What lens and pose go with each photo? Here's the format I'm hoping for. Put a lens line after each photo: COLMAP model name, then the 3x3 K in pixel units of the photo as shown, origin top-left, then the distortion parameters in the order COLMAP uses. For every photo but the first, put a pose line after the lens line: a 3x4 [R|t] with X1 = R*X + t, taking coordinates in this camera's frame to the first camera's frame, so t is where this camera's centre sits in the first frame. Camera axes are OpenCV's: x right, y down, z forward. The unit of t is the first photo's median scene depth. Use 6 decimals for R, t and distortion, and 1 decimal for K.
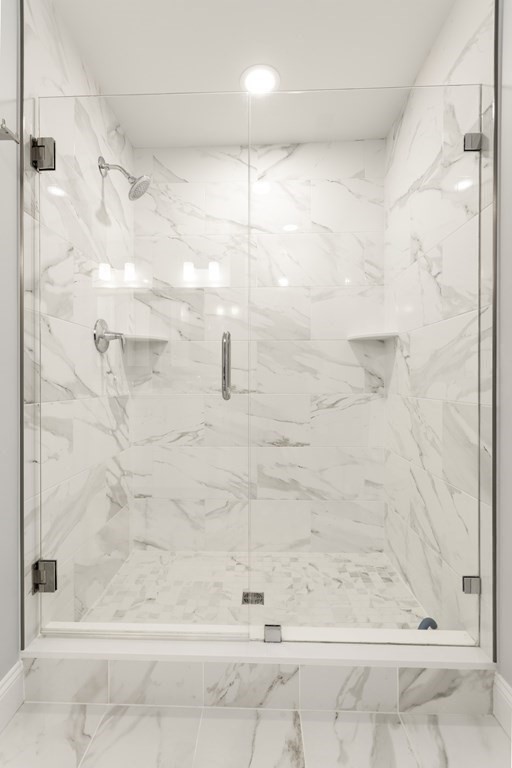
lens RADIAL K [[363.2, 0, 256.0], [0, 363.2, 384.0], [0, 0, 1]] dist [0.001378, -0.000064]
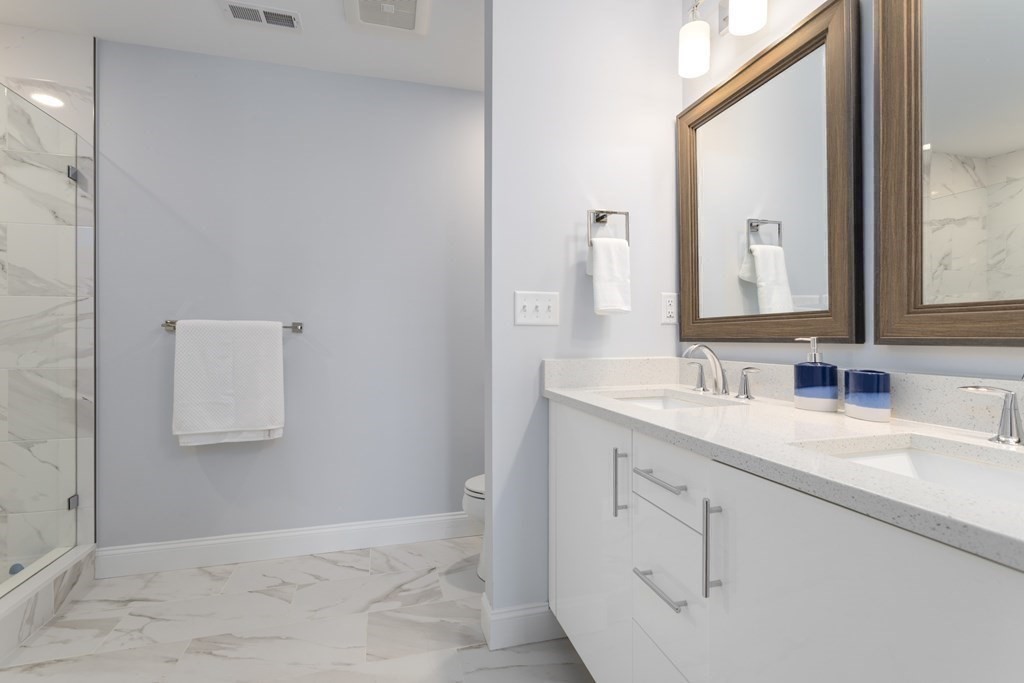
lens RADIAL K [[488.2, 0, 516.7], [0, 488.2, 342.5], [0, 0, 1]] dist [0.001524, -0.000036]
pose [[-0.309979, -0.010872, 0.950681, -1.675658], [-0.011922, 0.999900, 0.007547, -0.074543], [-0.950668, -0.008995, -0.310078, 0.006935]]
